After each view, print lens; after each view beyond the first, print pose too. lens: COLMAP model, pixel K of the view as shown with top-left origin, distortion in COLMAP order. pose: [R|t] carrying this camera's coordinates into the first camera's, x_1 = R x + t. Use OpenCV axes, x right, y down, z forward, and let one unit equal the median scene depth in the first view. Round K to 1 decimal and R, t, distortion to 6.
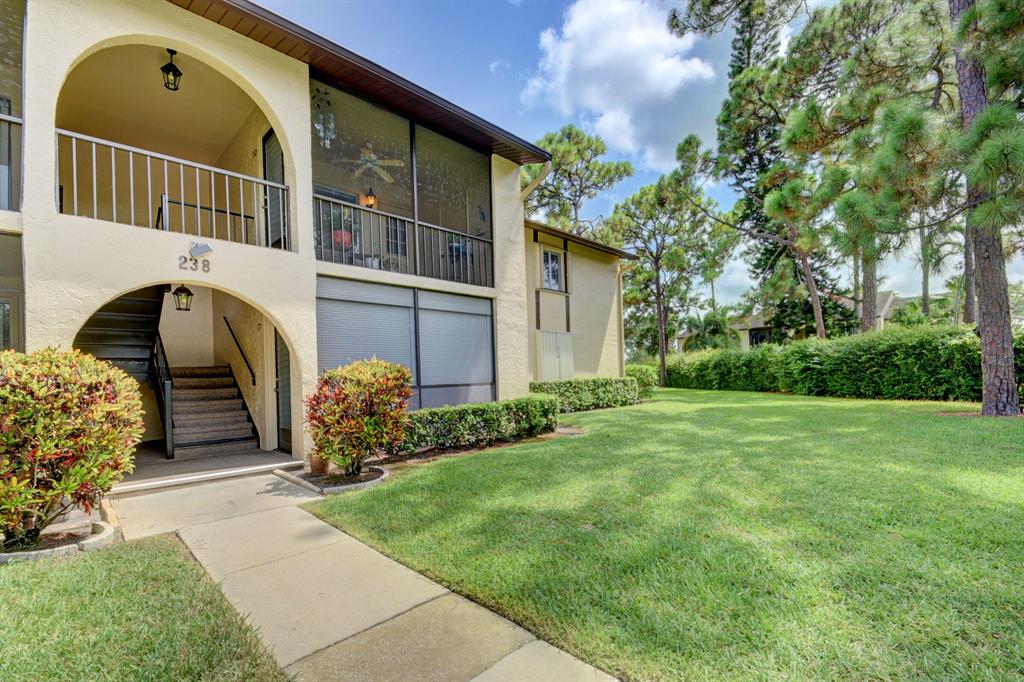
lens RADIAL K [[453.1, 0, 503.3], [0, 453.1, 374.9], [0, 0, 1]] dist [0.015551, -0.016305]
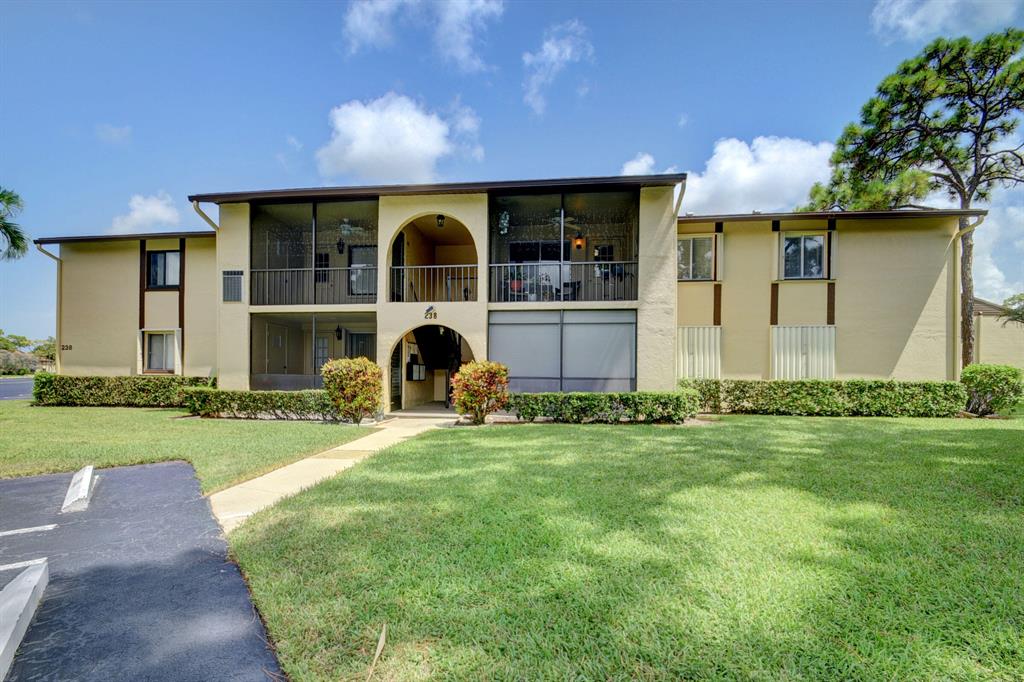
lens RADIAL K [[453.1, 0, 503.3], [0, 453.1, 374.9], [0, 0, 1]] dist [0.015551, -0.016305]
pose [[0.631453, 0.025944, -0.774980, 0.699259], [-0.018488, 0.999660, 0.018402, -0.007192], [0.775194, 0.002708, 0.631718, -0.043183]]
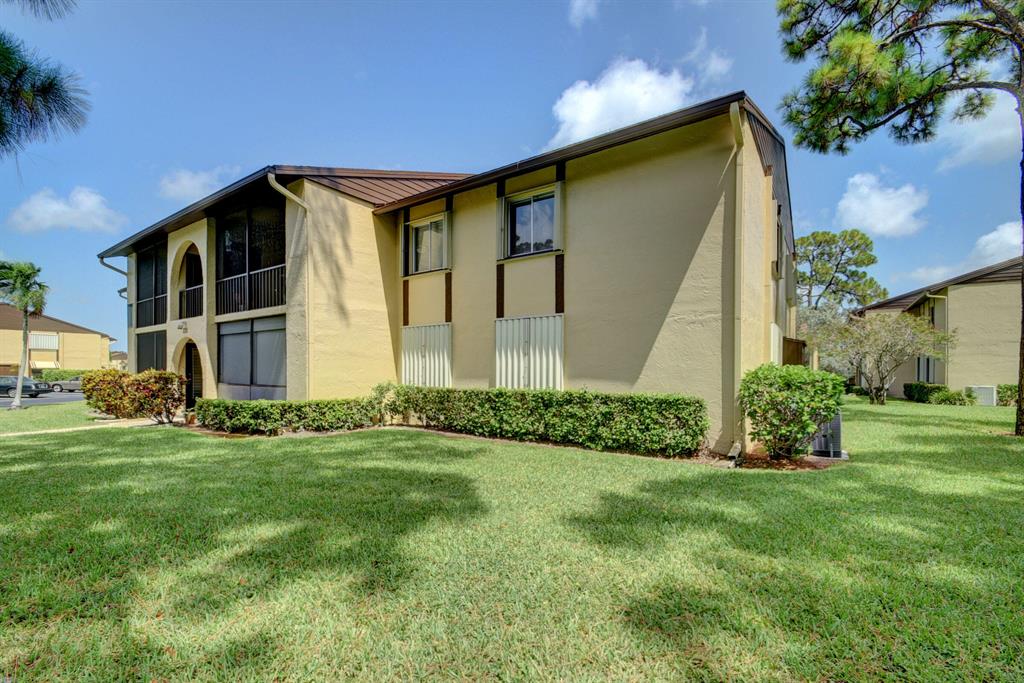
lens RADIAL K [[453.1, 0, 503.3], [0, 453.1, 375.4], [0, 0, 1]] dist [0.015551, -0.016305]
pose [[0.171739, 0.036277, -0.984474, 1.226031], [0.000581, 0.999318, 0.036926, -0.053253], [0.985142, -0.006913, 0.171600, 1.346610]]
